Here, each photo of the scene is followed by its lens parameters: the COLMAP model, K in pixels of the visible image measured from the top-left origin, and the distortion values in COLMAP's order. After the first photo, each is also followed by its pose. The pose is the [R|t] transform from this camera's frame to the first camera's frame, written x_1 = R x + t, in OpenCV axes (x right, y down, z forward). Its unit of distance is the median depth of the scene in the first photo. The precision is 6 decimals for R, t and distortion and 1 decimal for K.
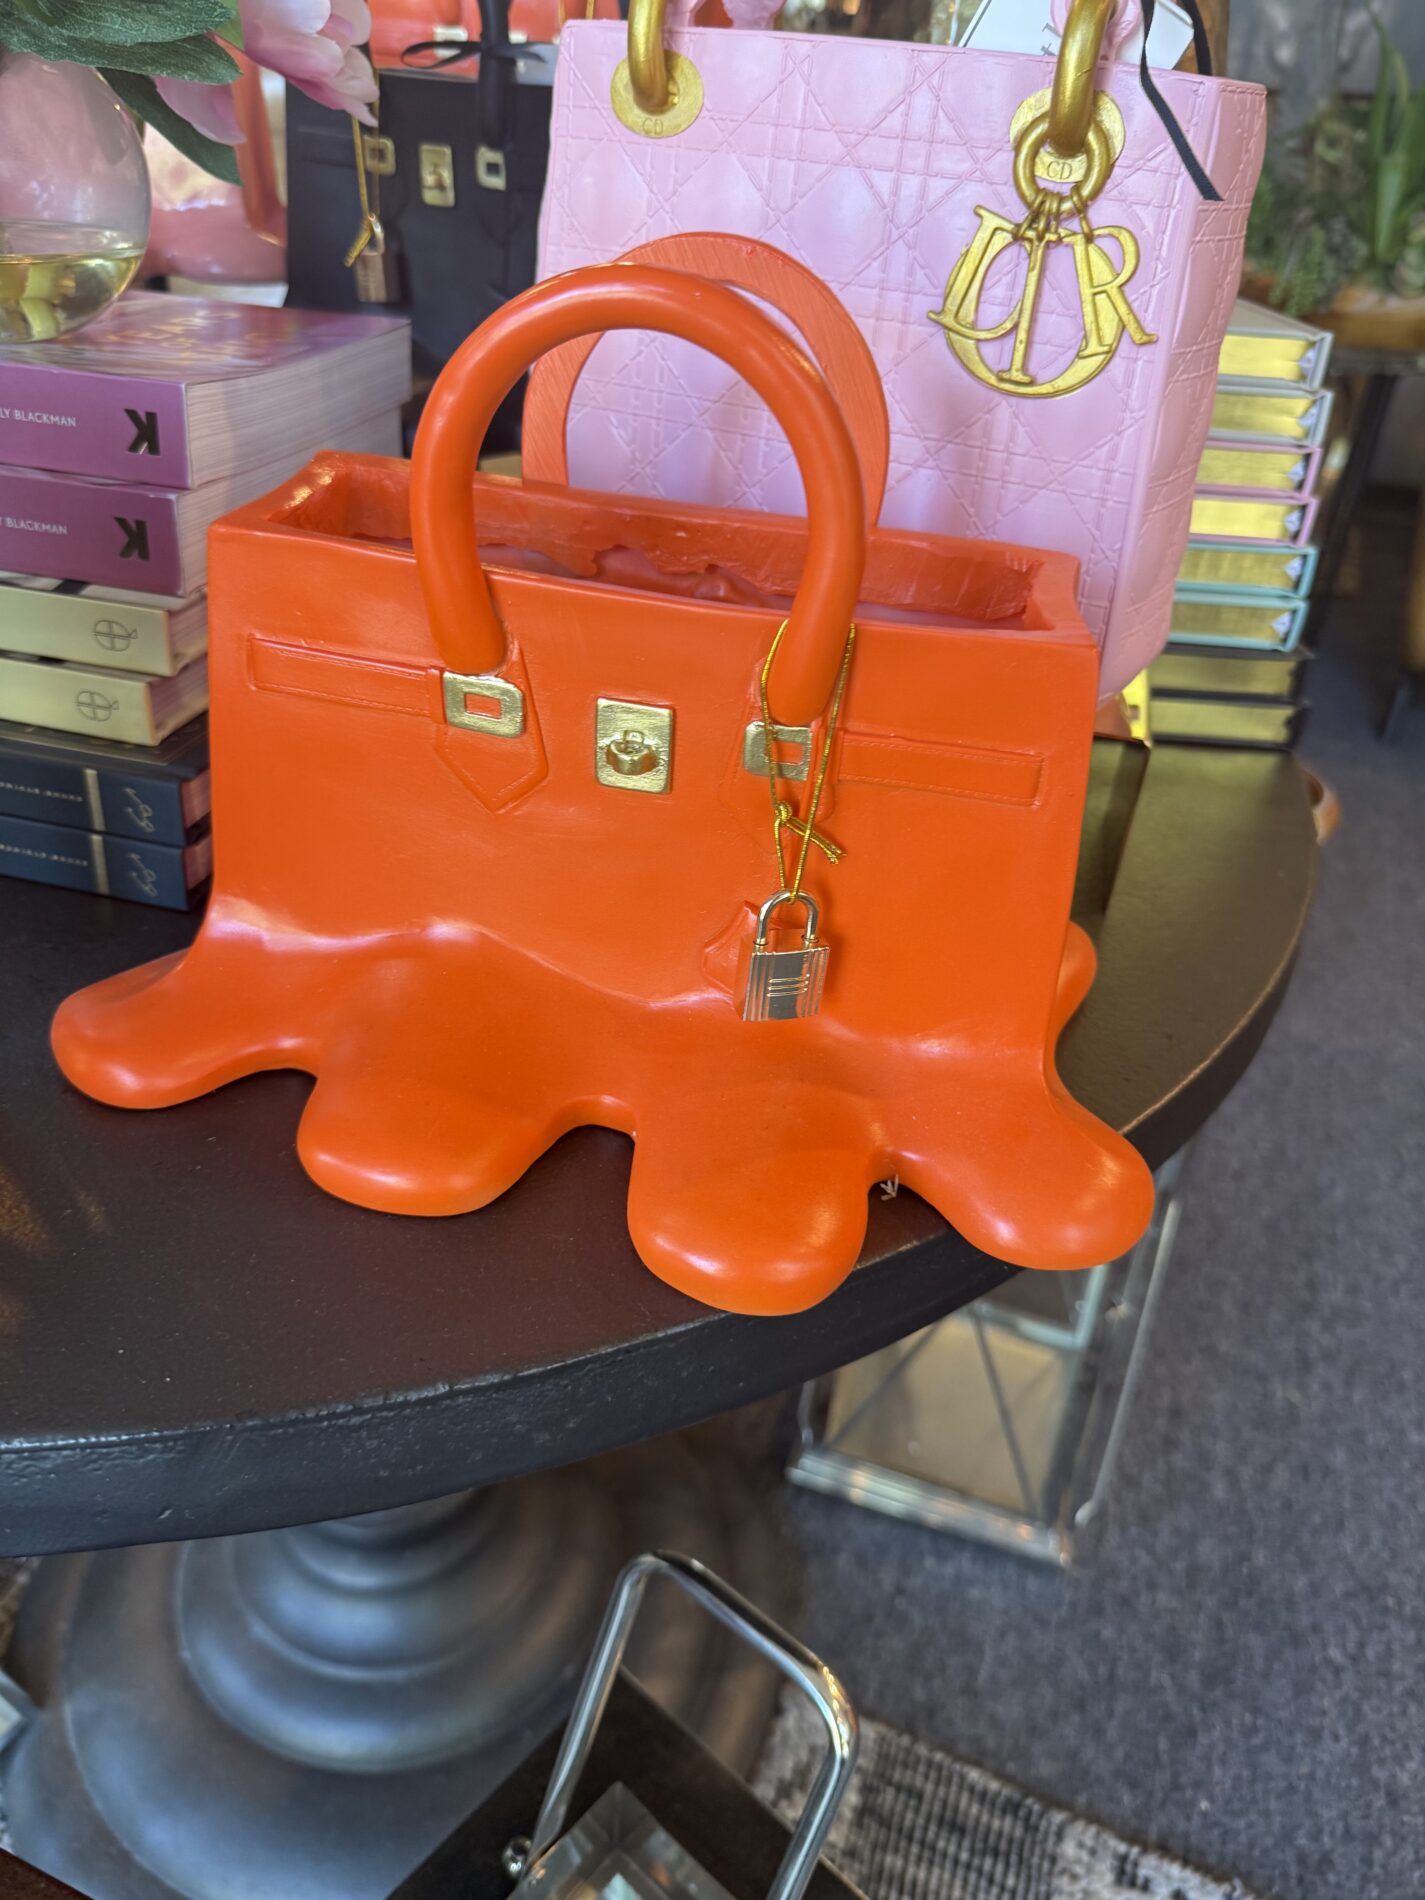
lens RADIAL K [[1349.6, 0, 702.2], [0, 1349.6, 950.7], [0, 0, 1]] dist [0.062183, -0.132323]
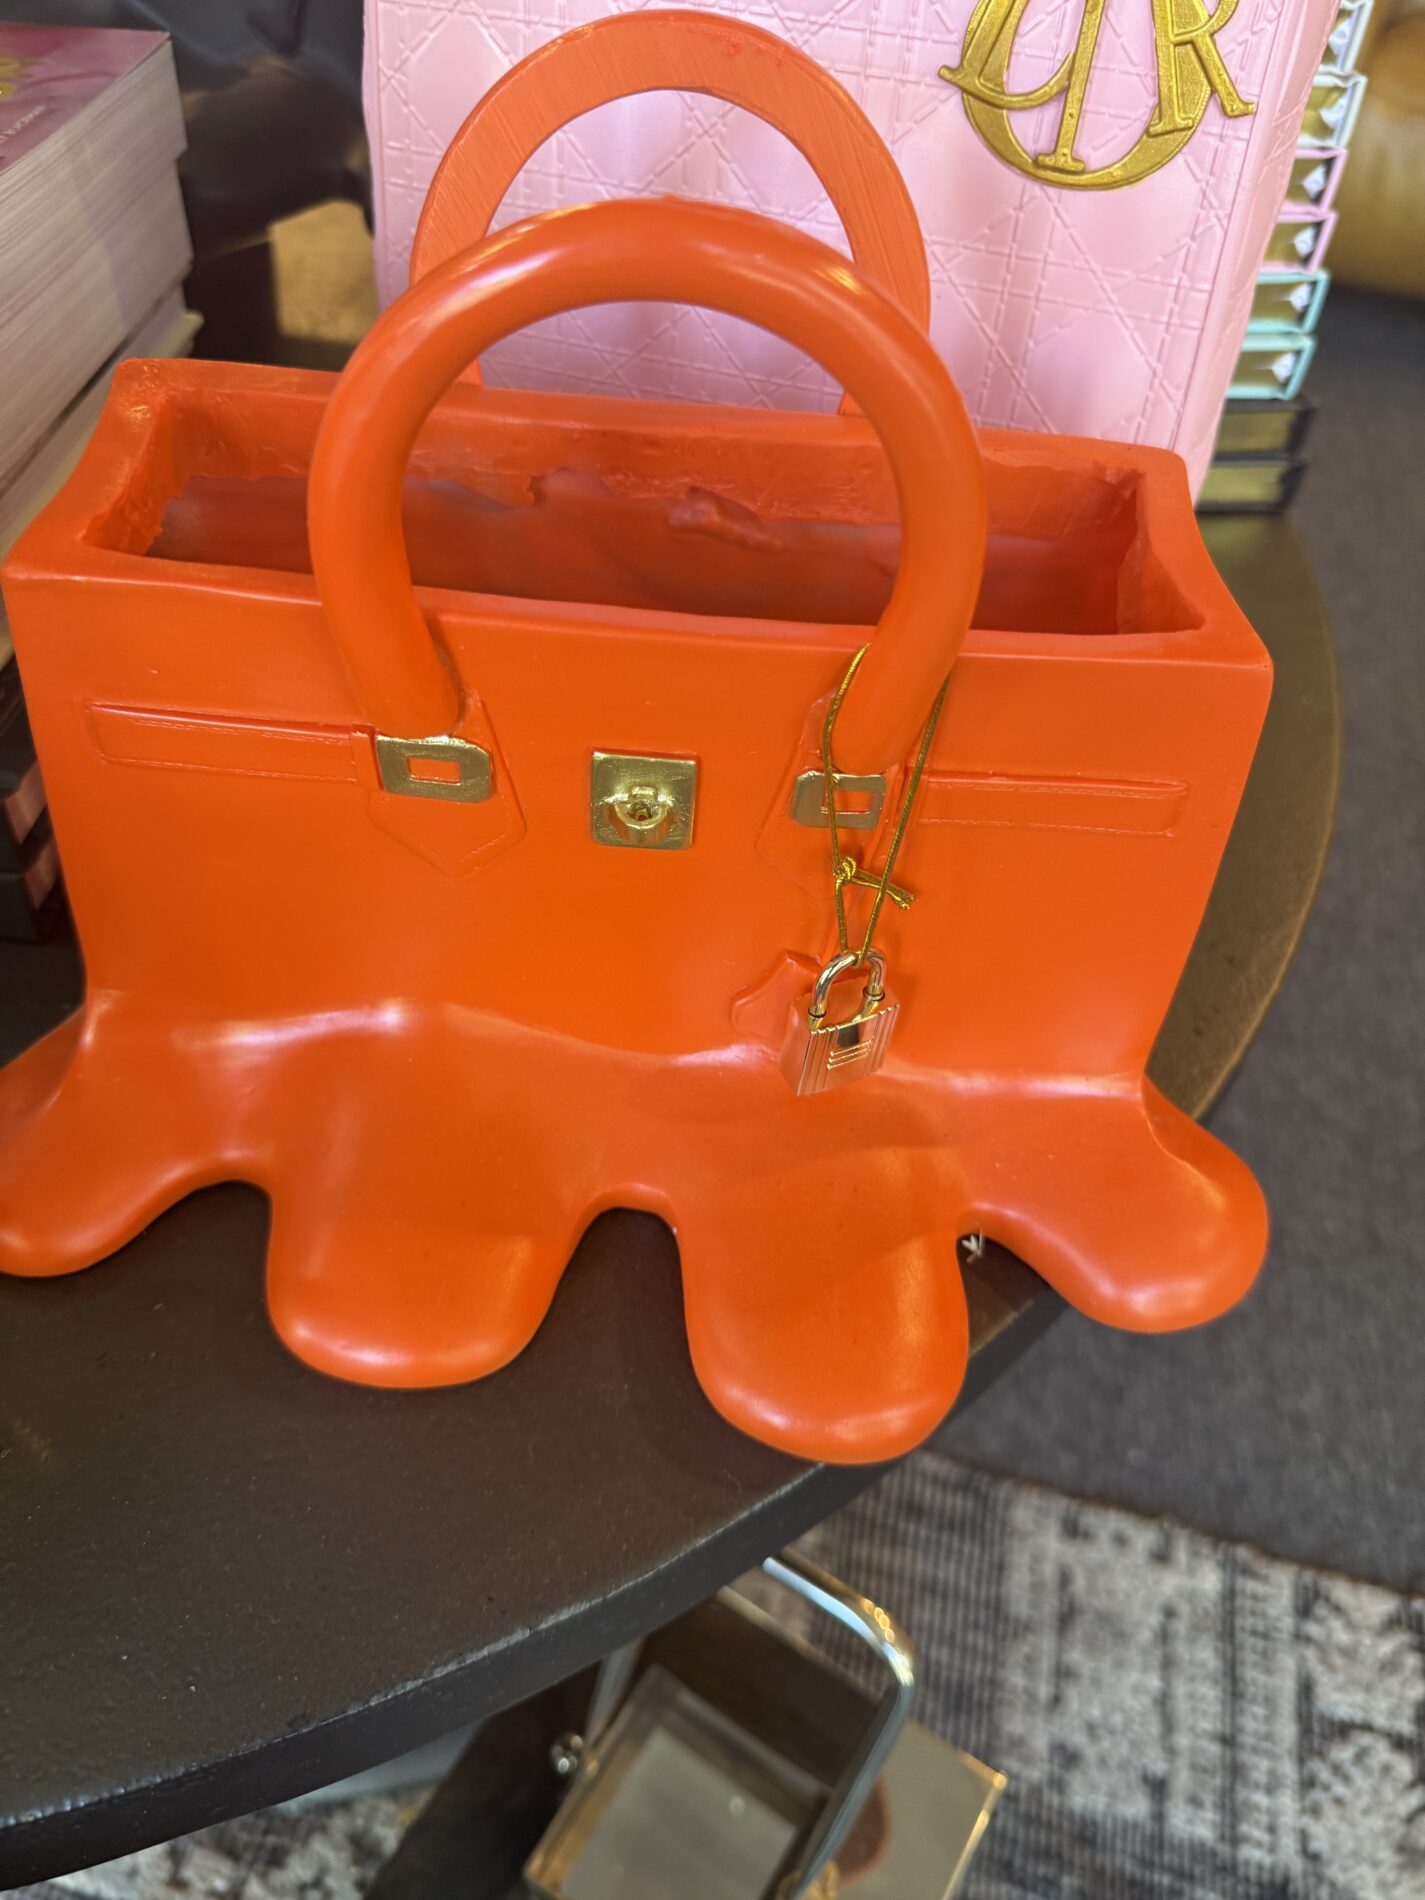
lens RADIAL K [[1381.4, 0, 696.9], [0, 1381.4, 941.0], [0, 0, 1]] dist [-0.022259, -0.002100]
pose [[0.988732, -0.116399, 0.094132, -0.082445], [0.088414, 0.961483, 0.260255, -0.219823], [-0.120800, -0.249000, 0.960940, 0.197044]]
